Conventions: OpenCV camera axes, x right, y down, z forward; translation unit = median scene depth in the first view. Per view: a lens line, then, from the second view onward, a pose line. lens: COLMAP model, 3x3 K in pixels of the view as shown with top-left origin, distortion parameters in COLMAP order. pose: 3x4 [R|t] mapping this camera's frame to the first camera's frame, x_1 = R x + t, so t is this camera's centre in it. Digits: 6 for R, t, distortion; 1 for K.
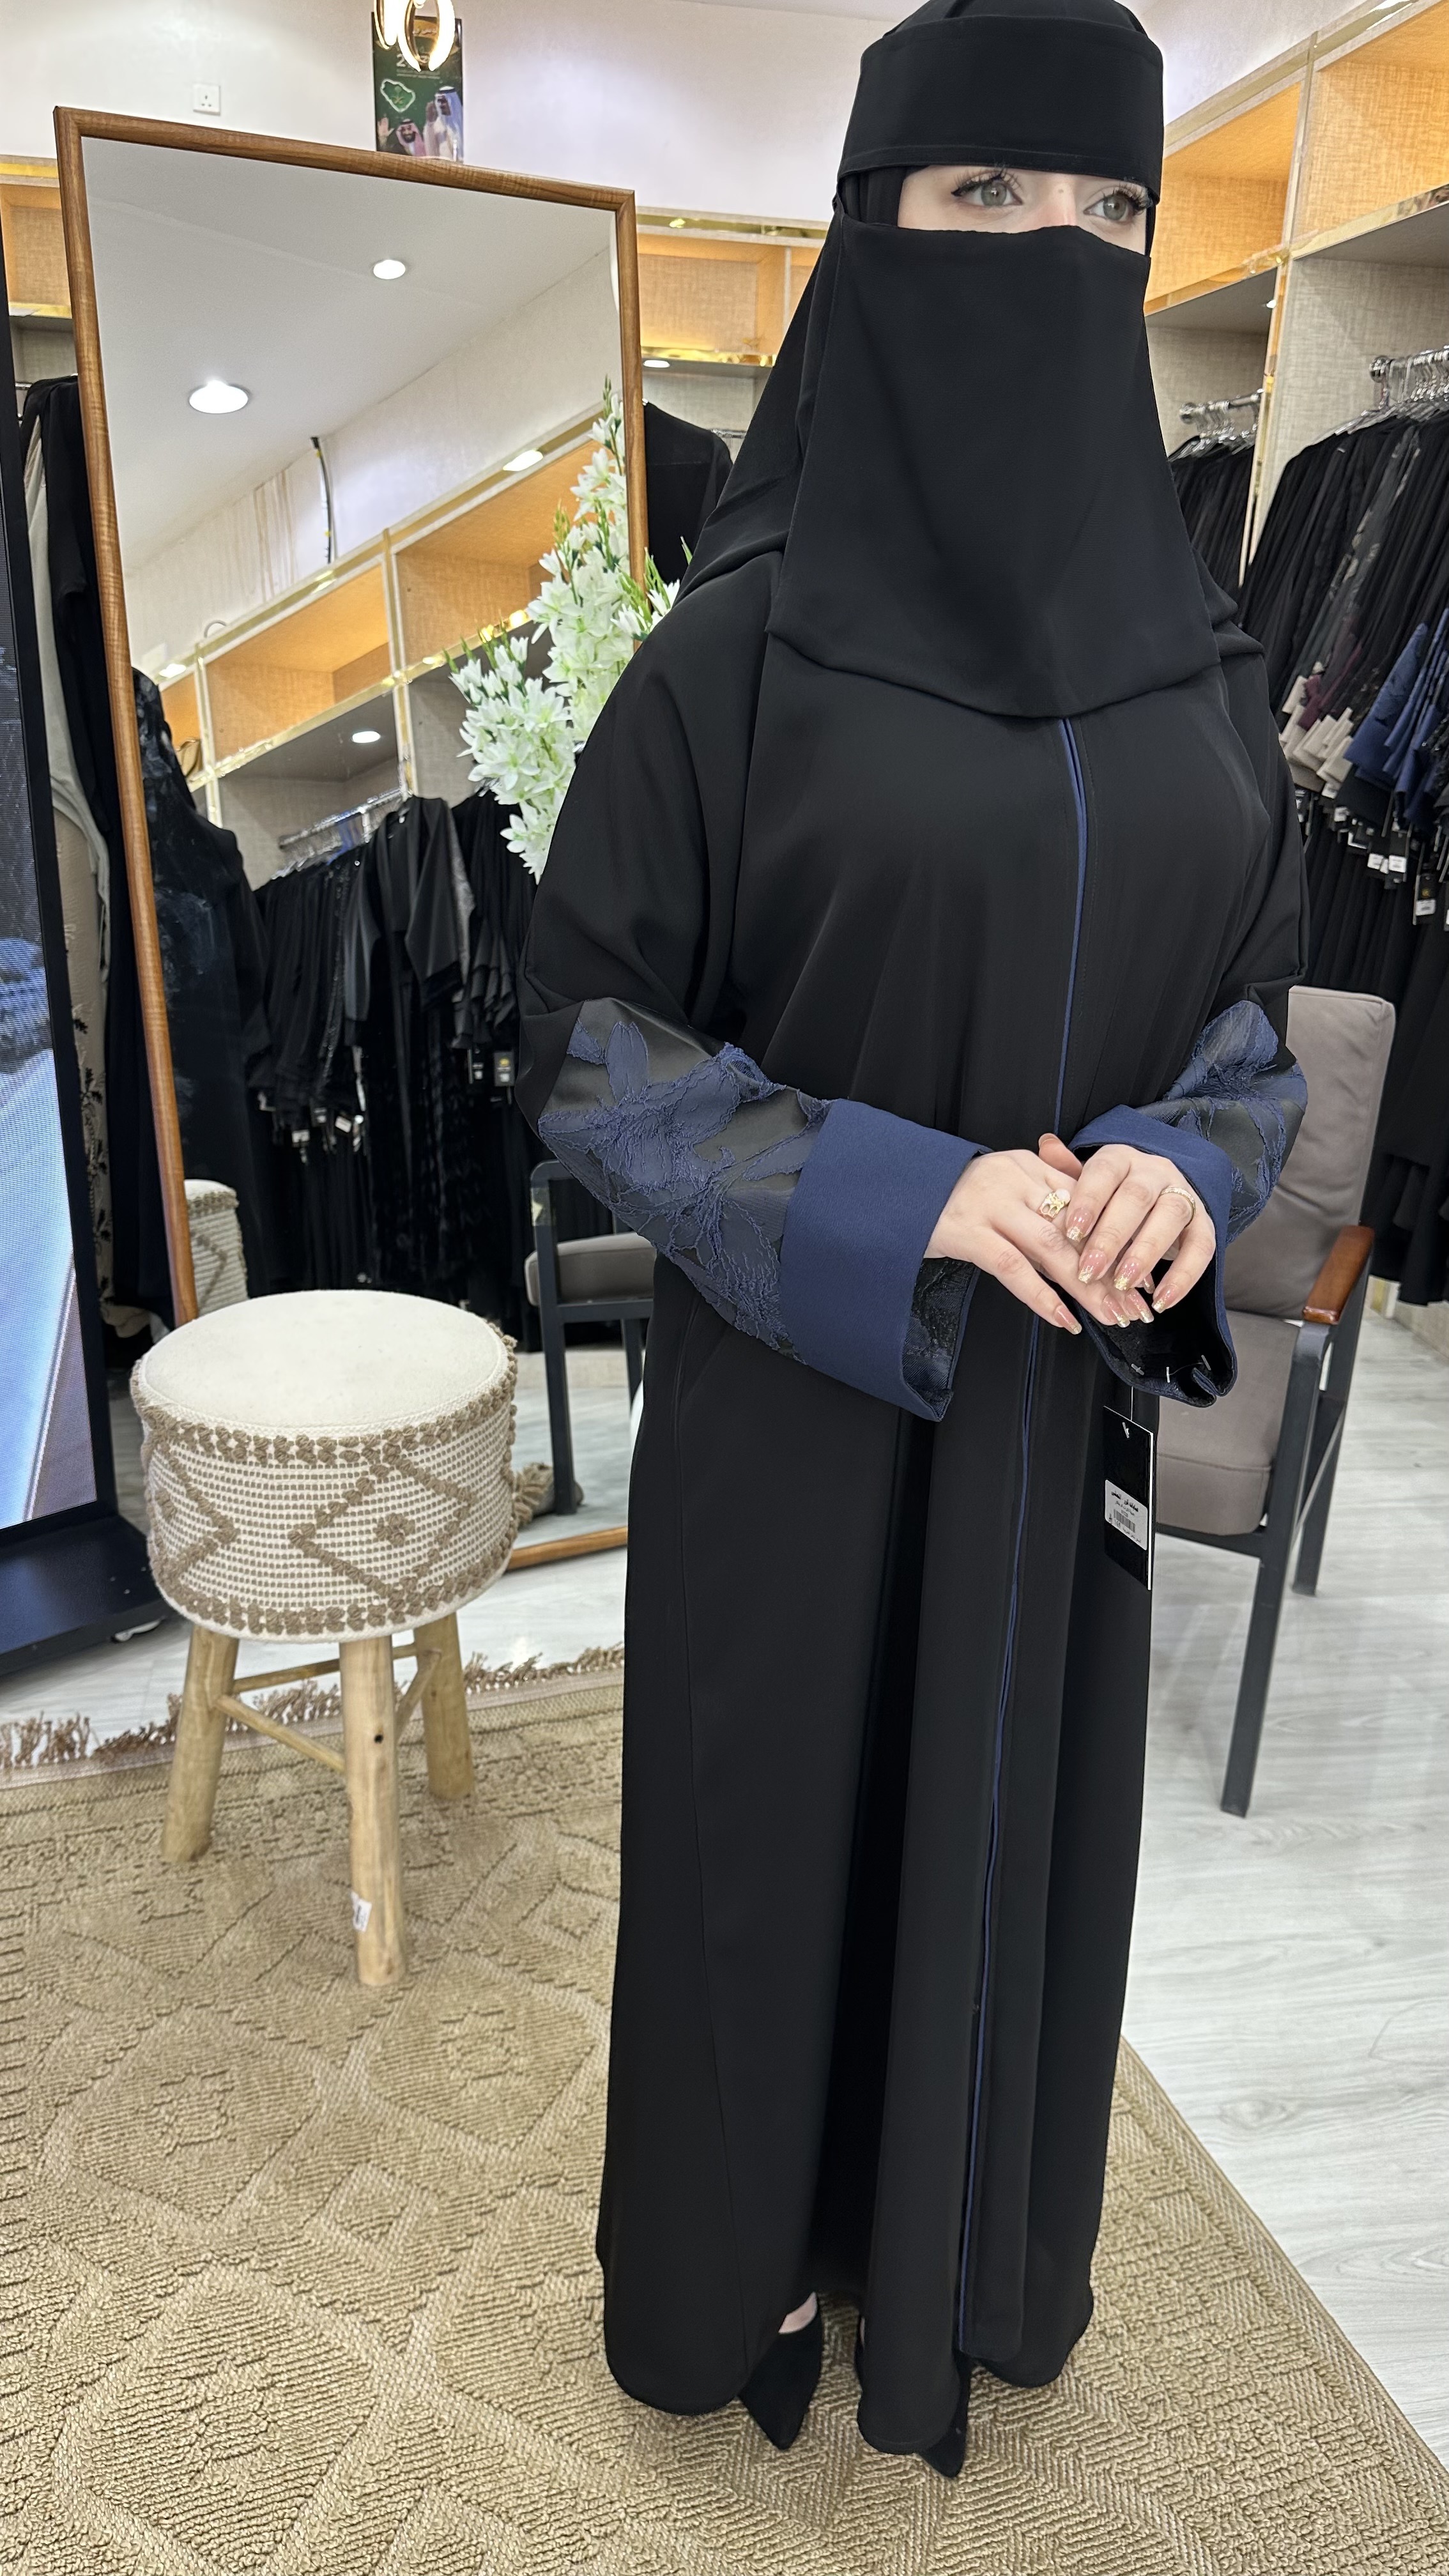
lens RADIAL K [[1725.1, 0, 736.2], [0, 1725.1, 1289.3], [0, 0, 1]] dist [0.083871, -0.129390]
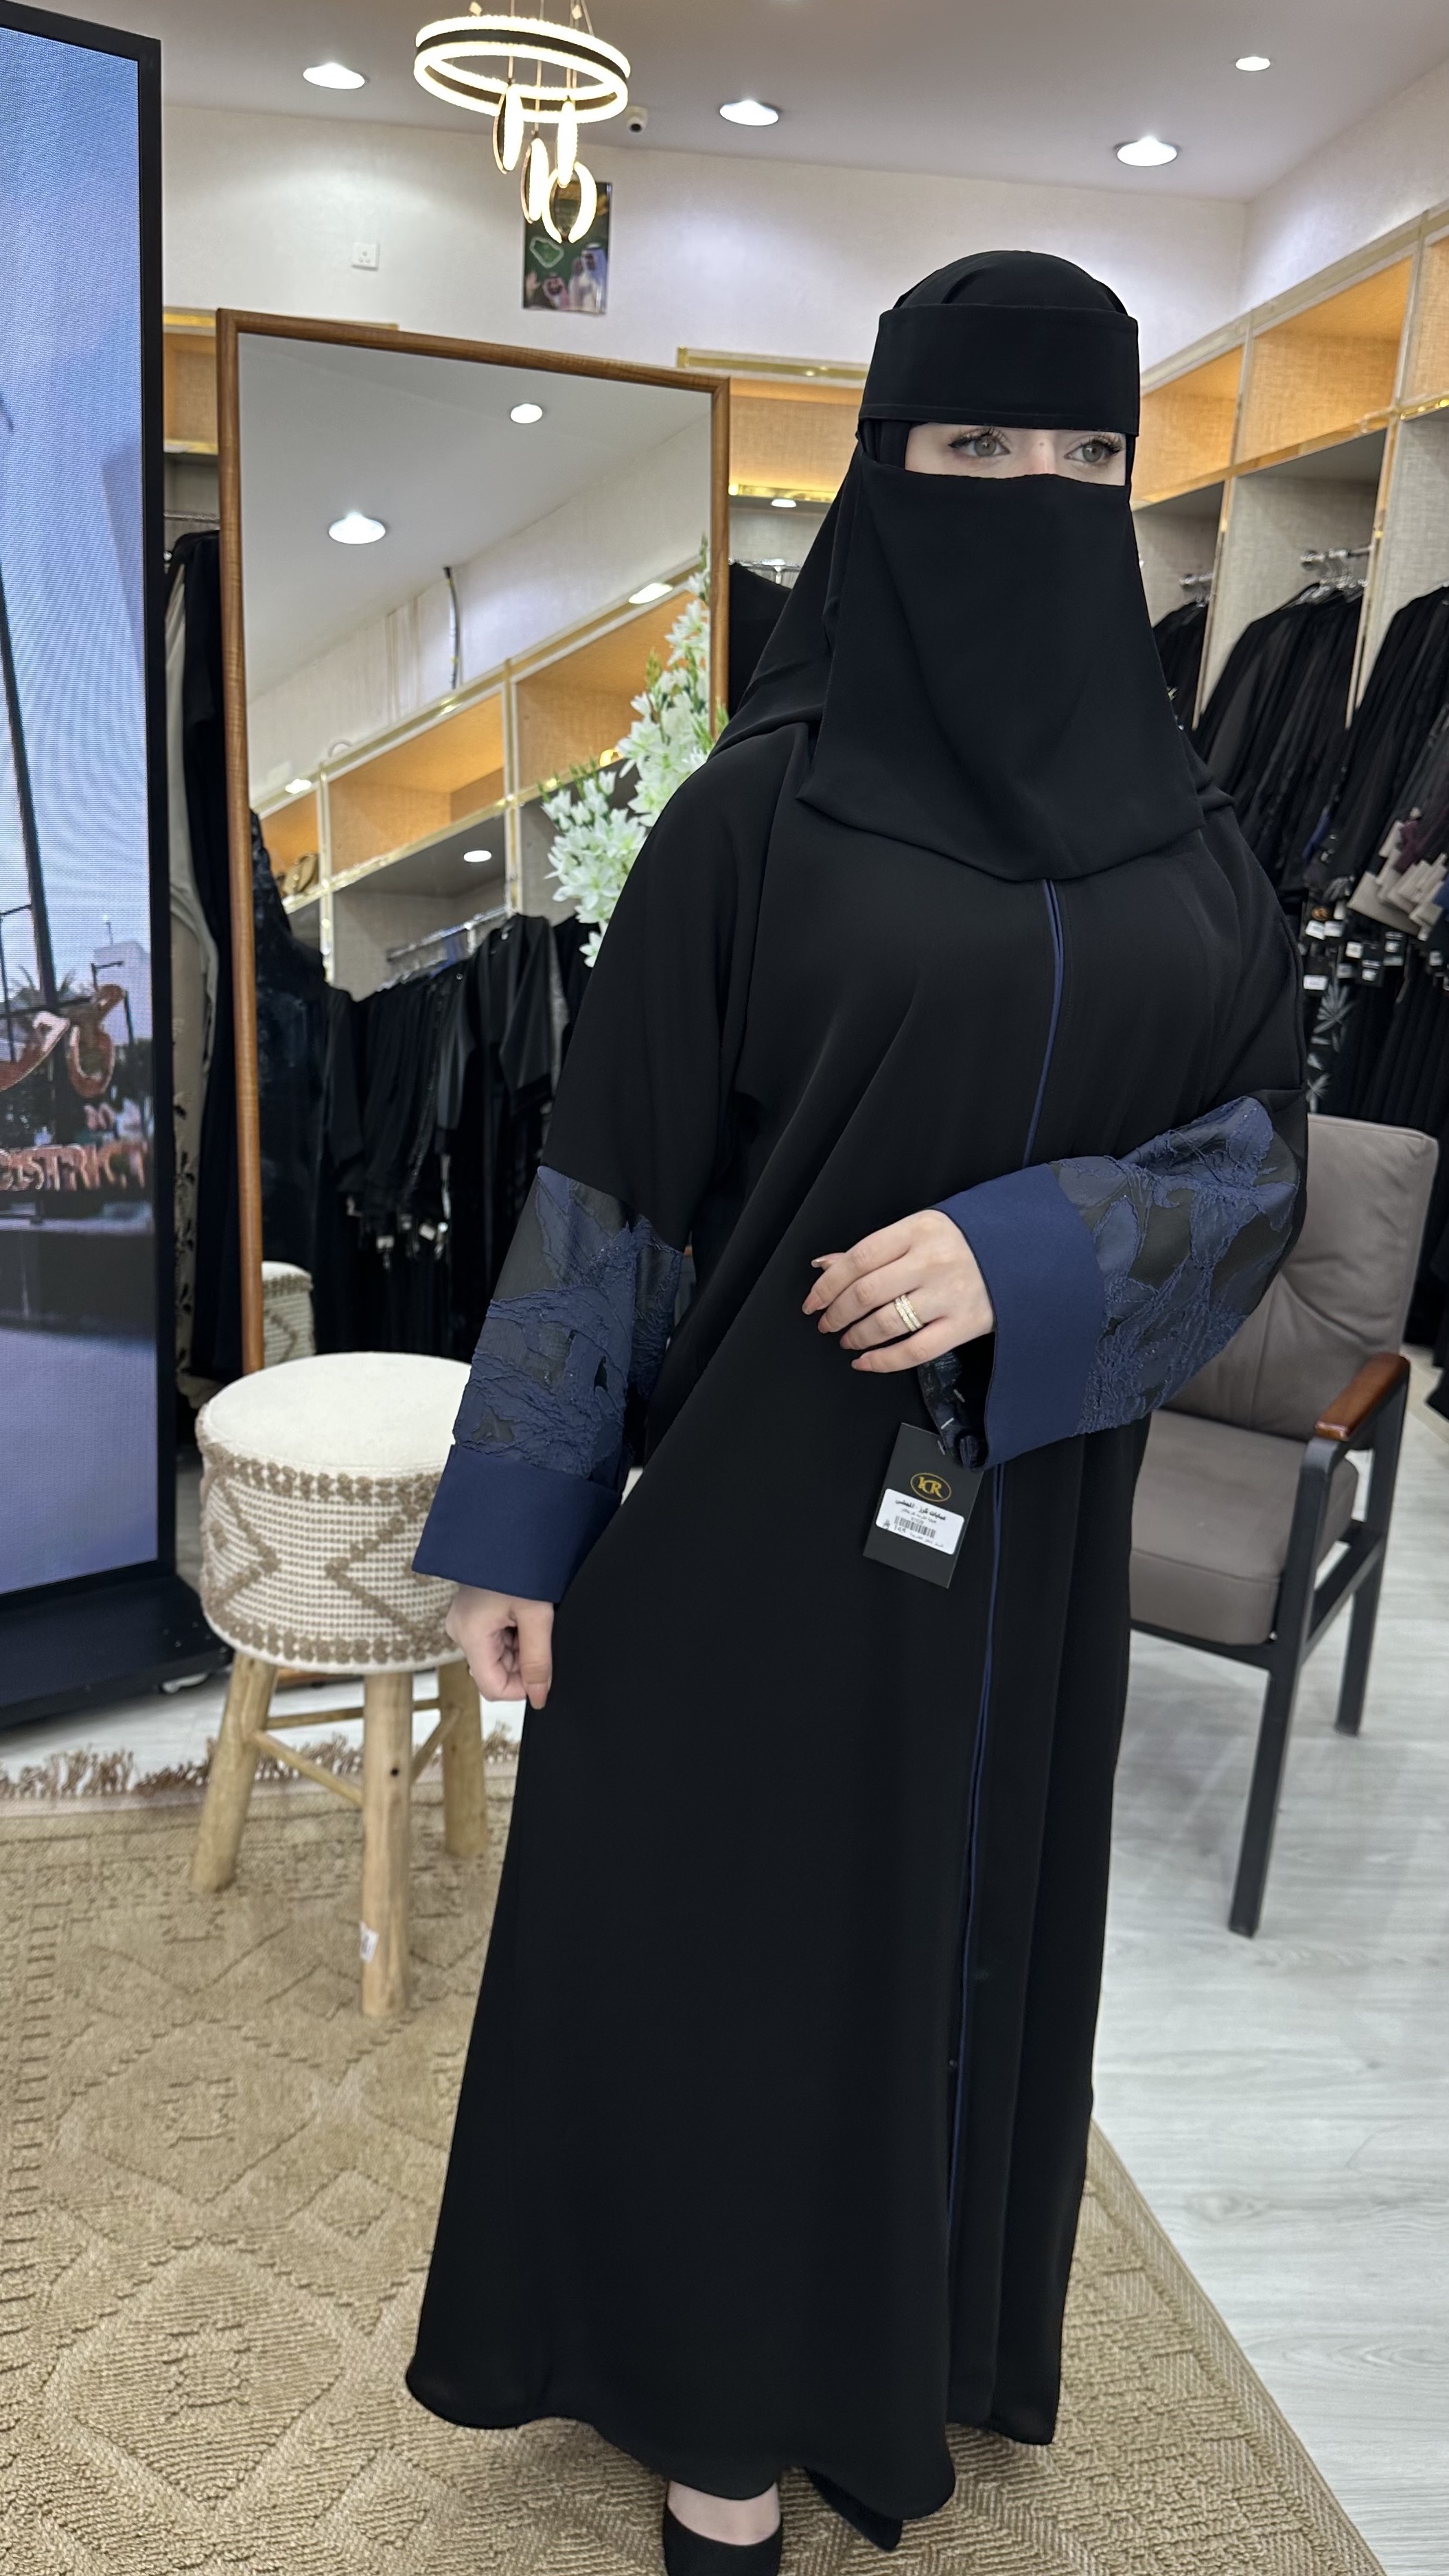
lens RADIAL K [[1828.0, 0, 692.9], [0, 1828.0, 1256.9], [0, 0, 1]] dist [0.128334, -0.230812]
pose [[0.995370, 0.045363, -0.084739, 0.045869], [-0.053354, 0.994089, -0.094554, 0.033314], [0.079949, 0.098637, 0.991907, -0.111046]]
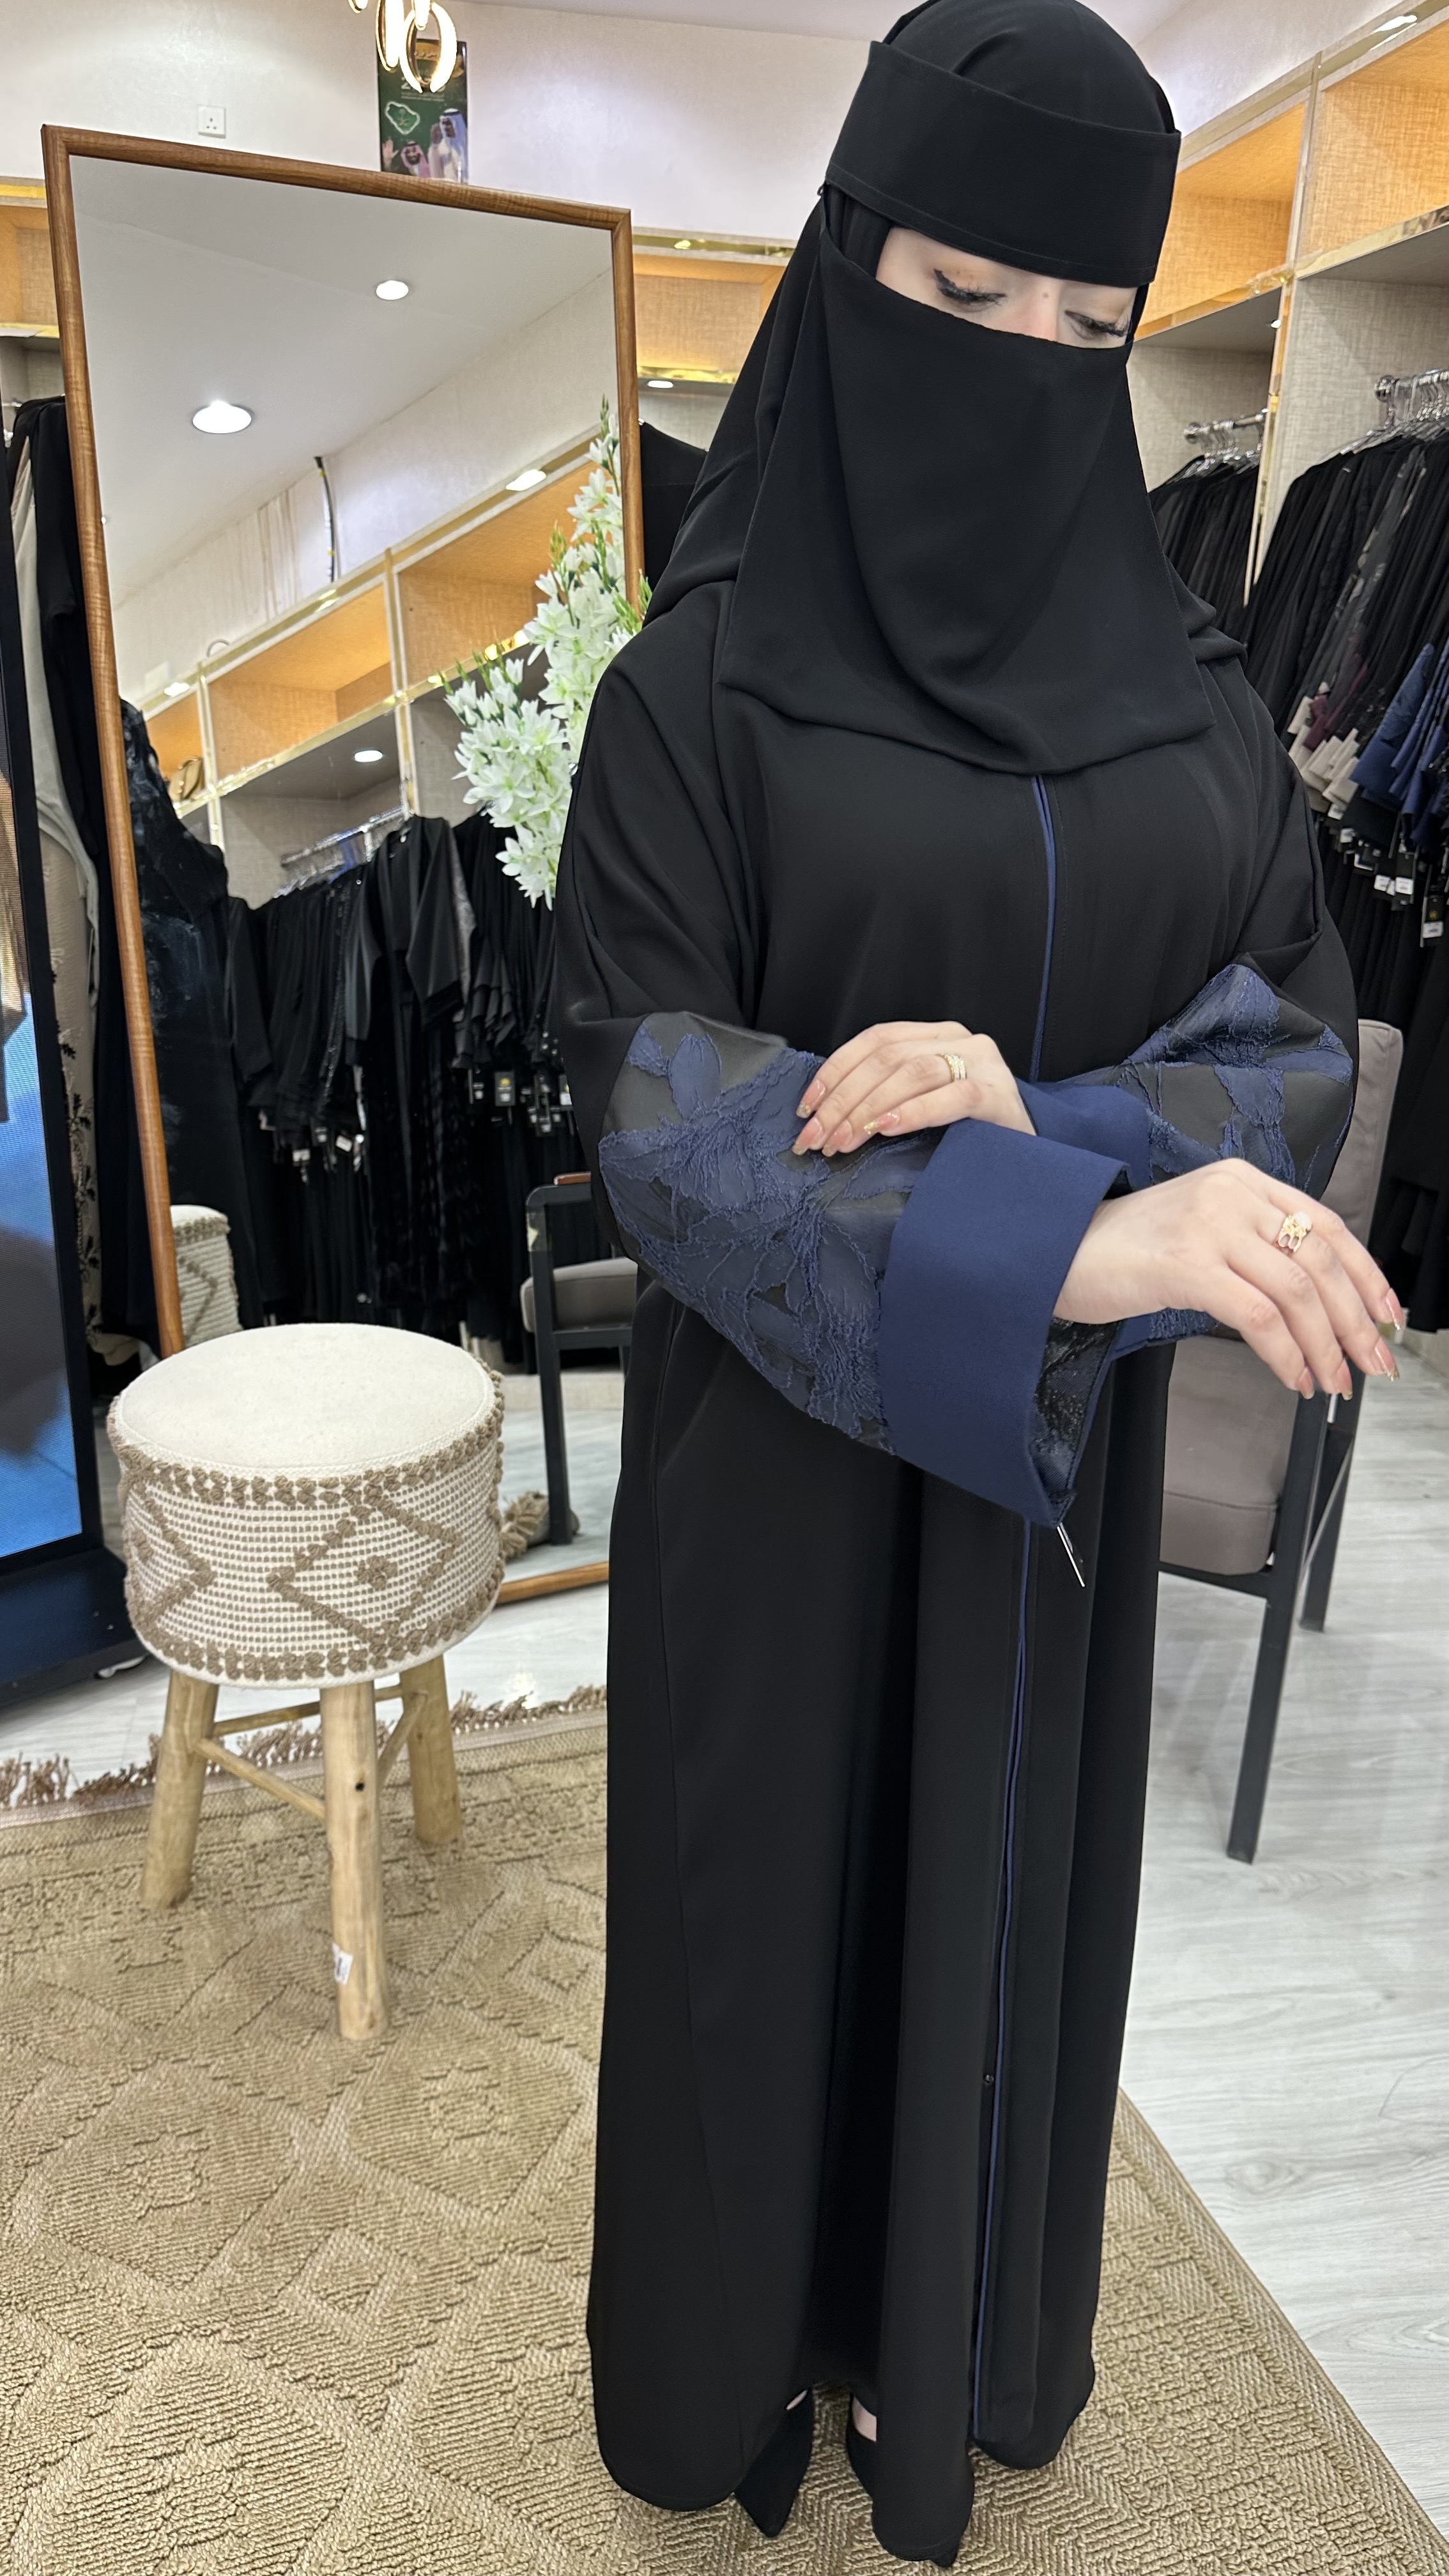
lens RADIAL K [[1725.1, 0, 736.2], [0, 1725.1, 1289.3], [0, 0, 1]] dist [0.083871, -0.129390]
pose [[0.999993, 0.001169, -0.003561, 0.006321], [-0.001203, 0.999951, -0.009784, -0.008346], [0.003550, 0.009788, 0.999946, 0.018906]]
